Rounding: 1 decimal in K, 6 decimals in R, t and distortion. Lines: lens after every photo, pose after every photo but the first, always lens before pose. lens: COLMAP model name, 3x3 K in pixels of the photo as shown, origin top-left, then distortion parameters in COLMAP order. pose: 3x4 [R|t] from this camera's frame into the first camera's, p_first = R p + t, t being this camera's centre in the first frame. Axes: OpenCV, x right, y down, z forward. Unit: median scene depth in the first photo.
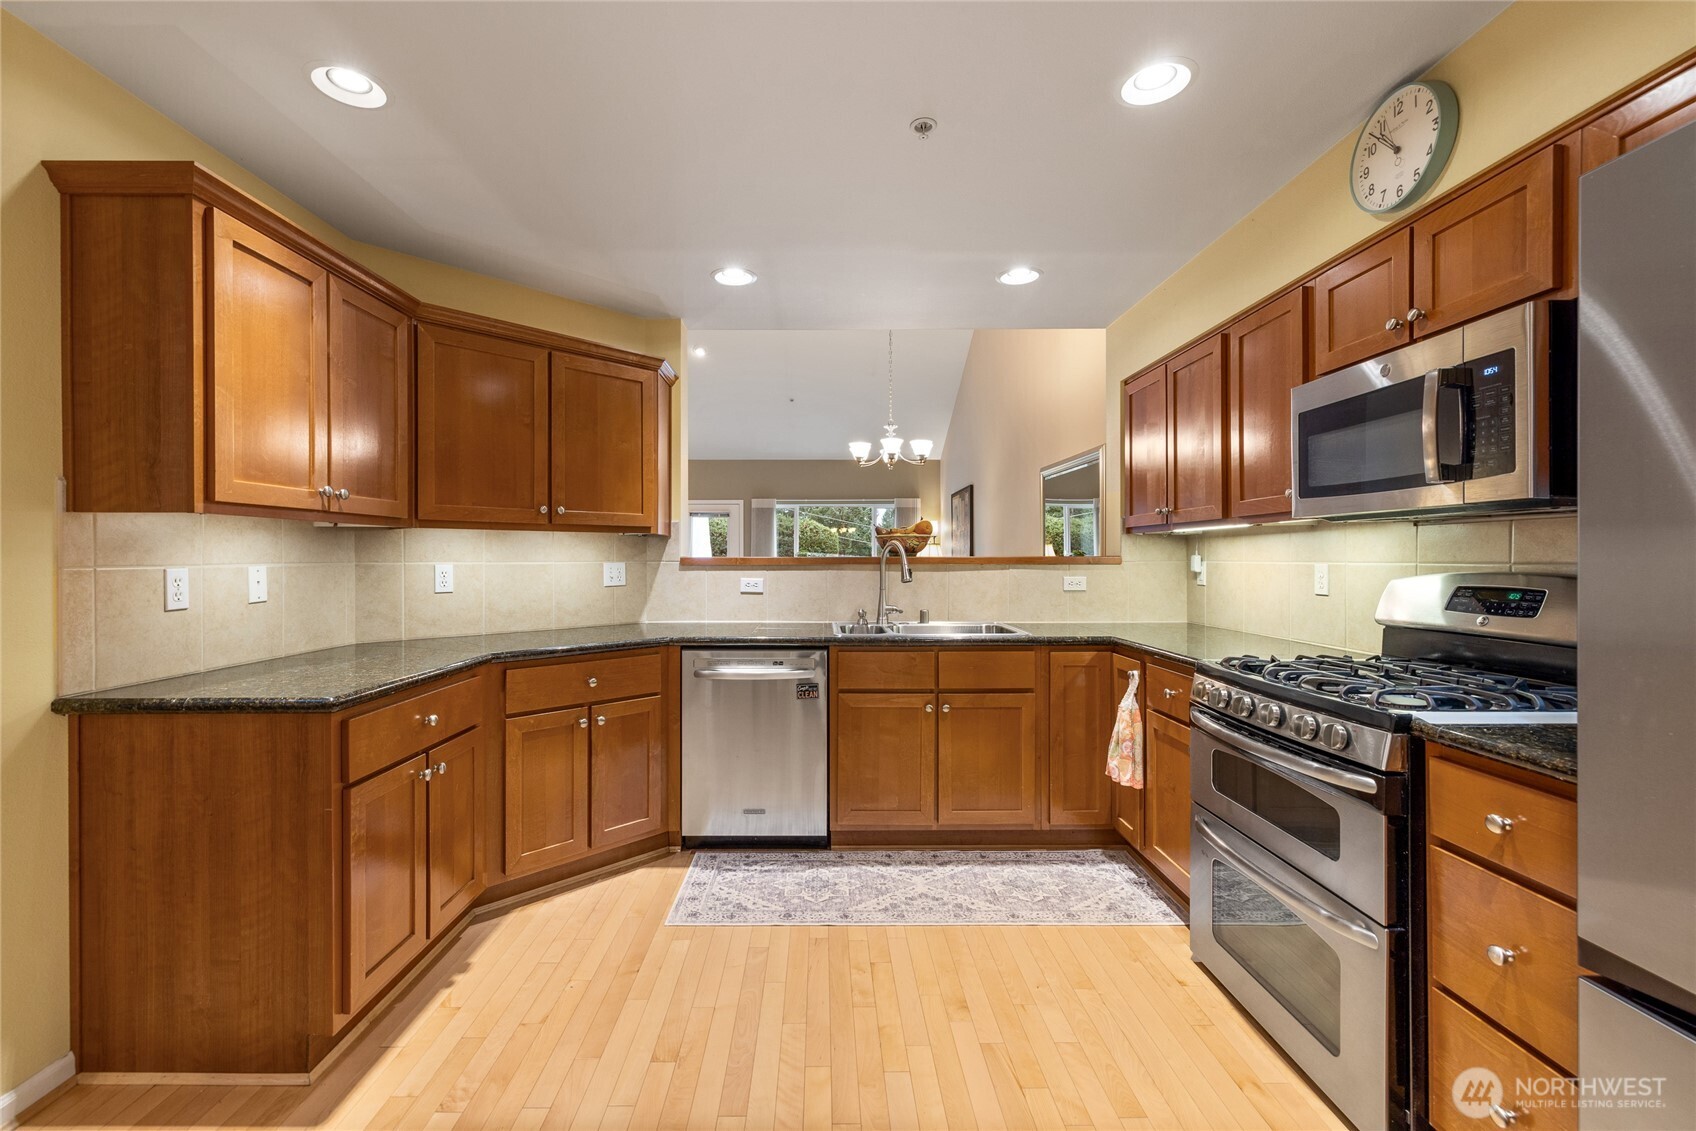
lens RADIAL K [[734.8, 0, 846.3], [0, 734.8, 560.4], [0, 0, 1]] dist [-0.000336, -0.000039]
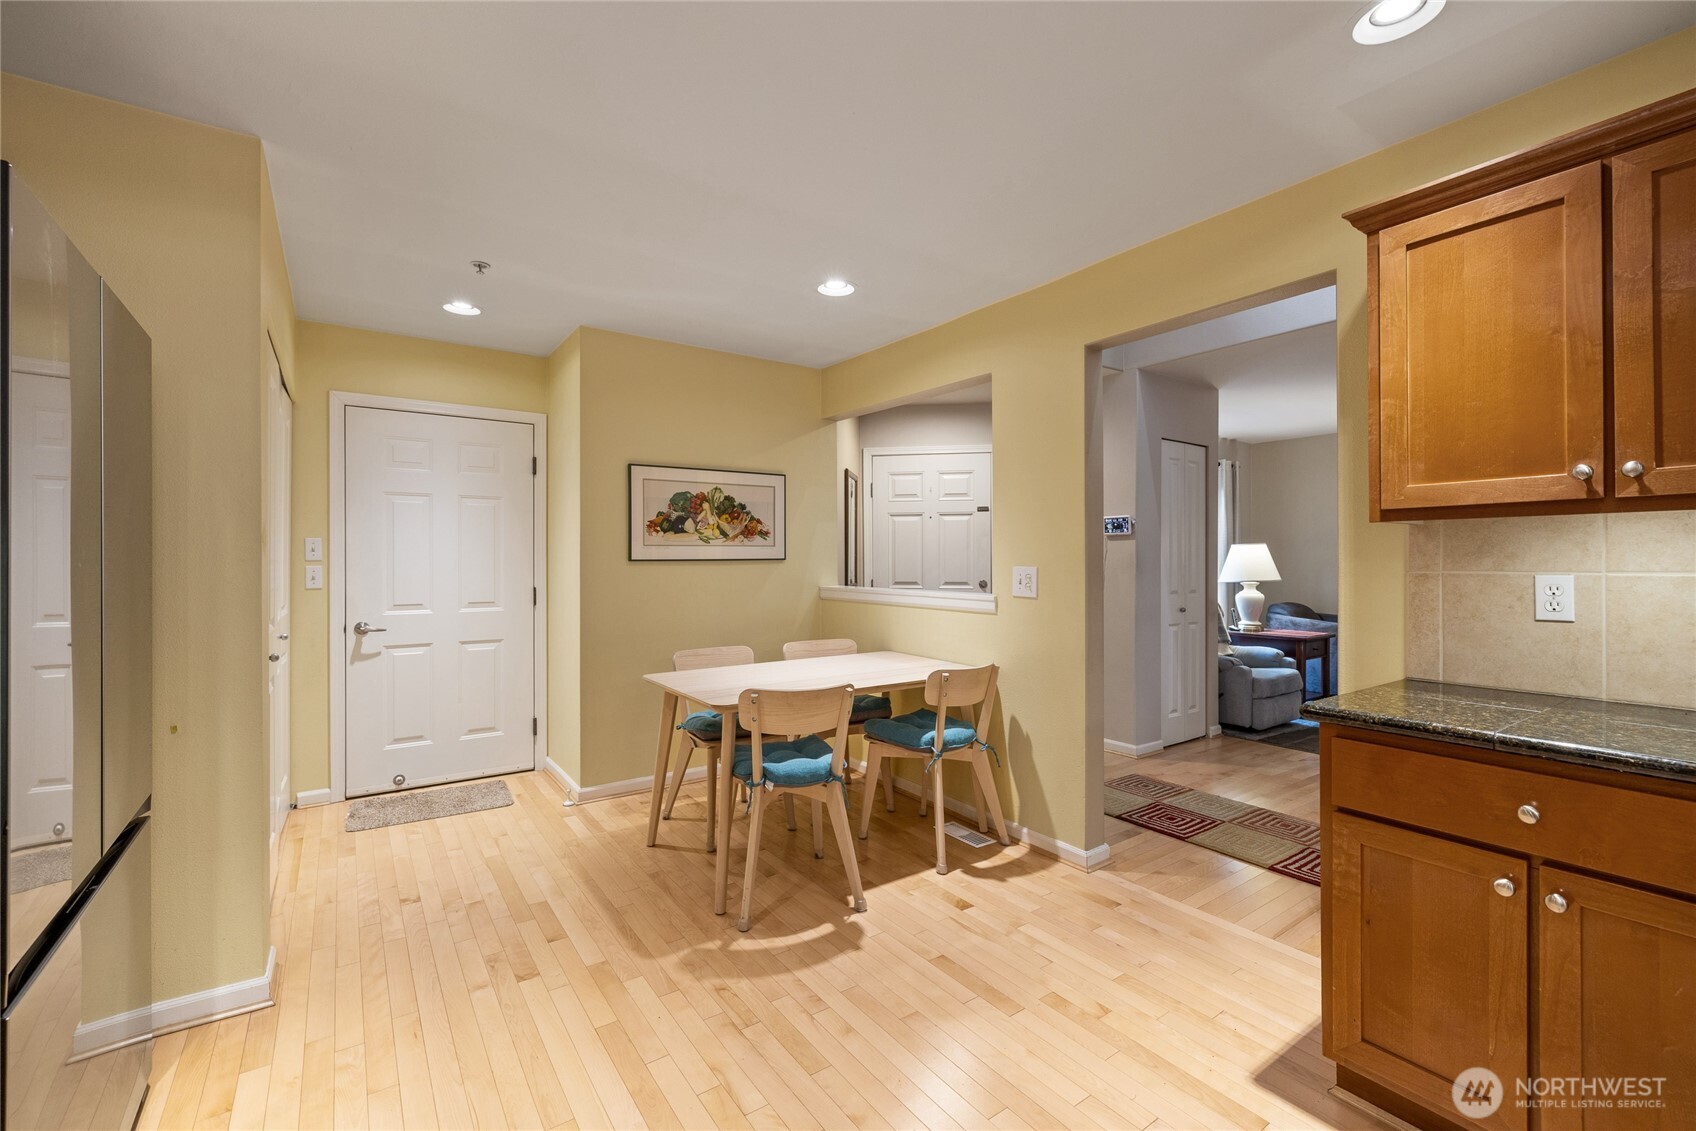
lens RADIAL K [[734.8, 0, 848.4], [0, 734.8, 559.3], [0, 0, 1]] dist [-0.000336, -0.000039]
pose [[-0.825640, 0.002985, -0.564189, 0.322581], [0.002188, 0.999995, 0.002088, -0.012270], [0.564193, 0.000490, -0.825643, 1.271816]]
